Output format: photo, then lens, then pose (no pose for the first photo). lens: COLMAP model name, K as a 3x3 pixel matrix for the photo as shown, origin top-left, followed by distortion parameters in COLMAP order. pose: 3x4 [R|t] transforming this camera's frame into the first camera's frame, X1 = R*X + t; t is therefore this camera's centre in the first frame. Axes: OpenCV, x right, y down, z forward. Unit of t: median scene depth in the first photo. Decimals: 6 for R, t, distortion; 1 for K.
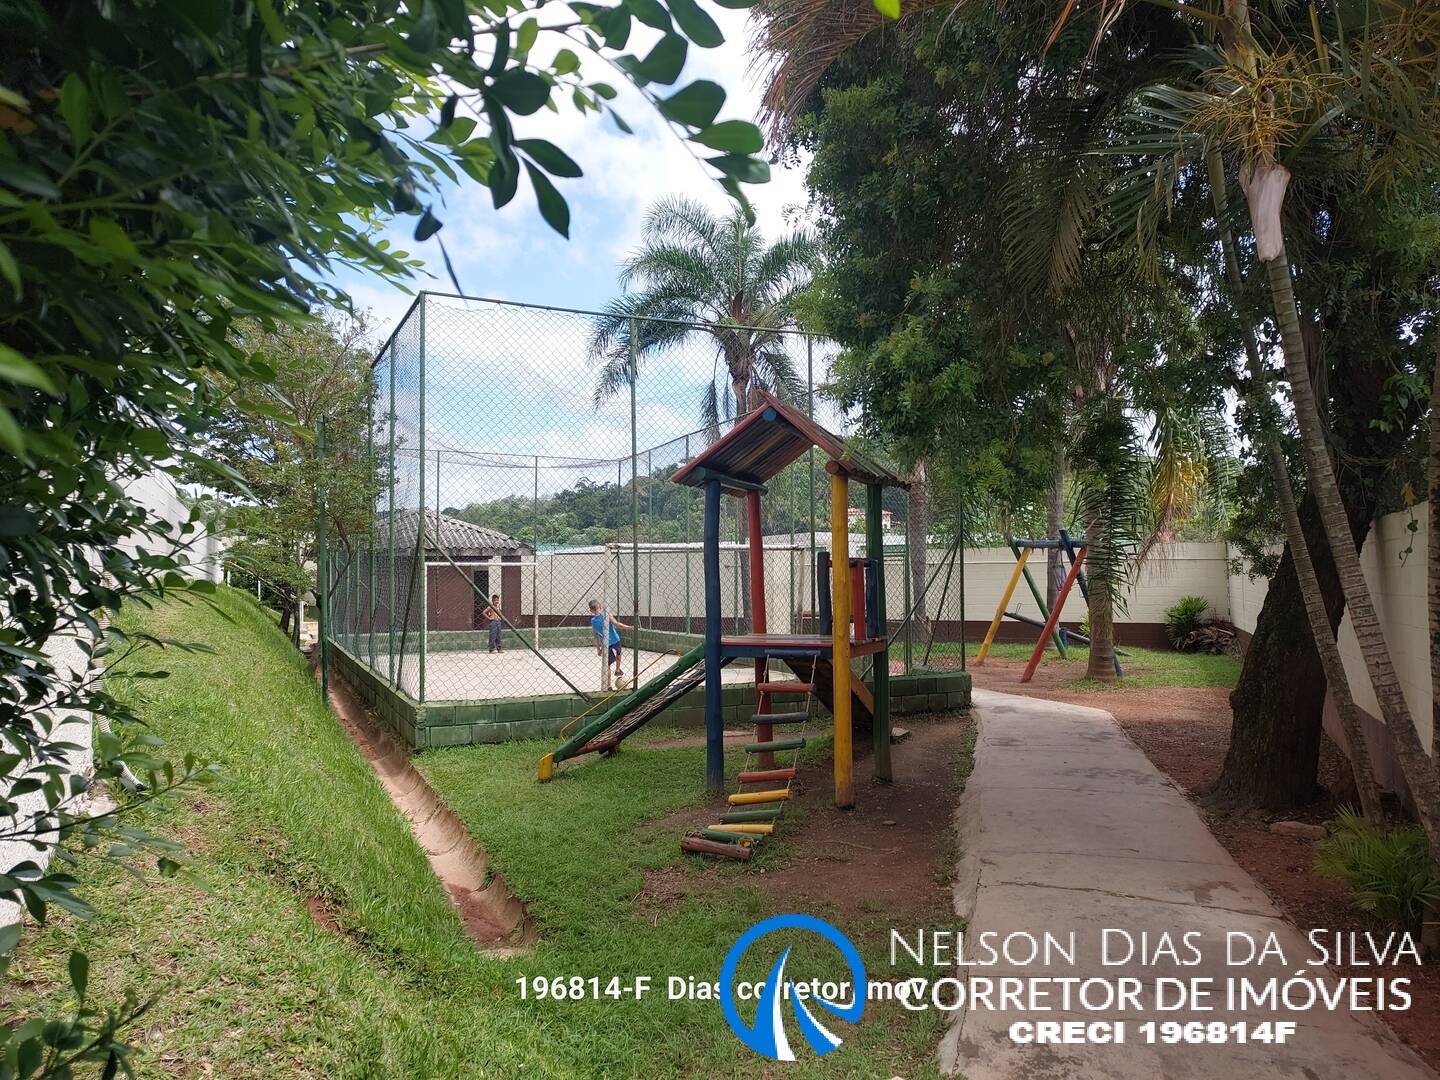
lens RADIAL K [[981.7, 0, 717.6], [0, 981.7, 550.5], [0, 0, 1]] dist [-0.001236, -0.003619]
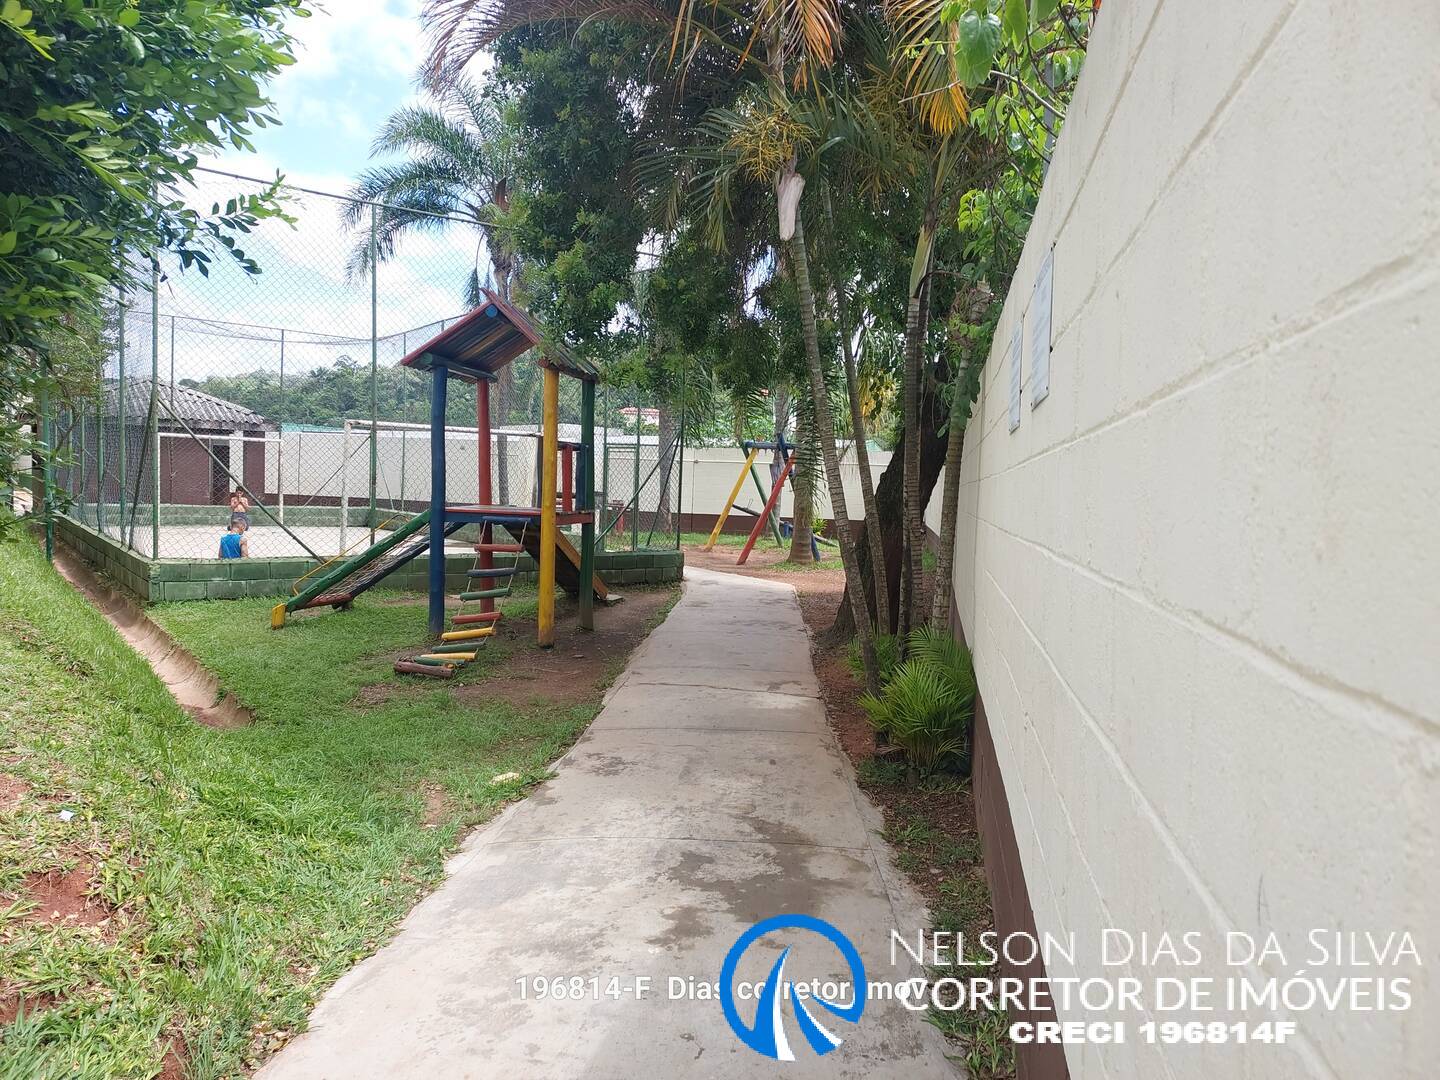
lens RADIAL K [[981.7, 0, 717.6], [0, 981.7, 550.5], [0, 0, 1]] dist [-0.001236, -0.003619]
pose [[0.973211, 0.027663, 0.228243, 0.033049], [-0.051116, 0.993923, 0.097490, 0.007922], [-0.224159, -0.106545, 0.968711, -0.112527]]
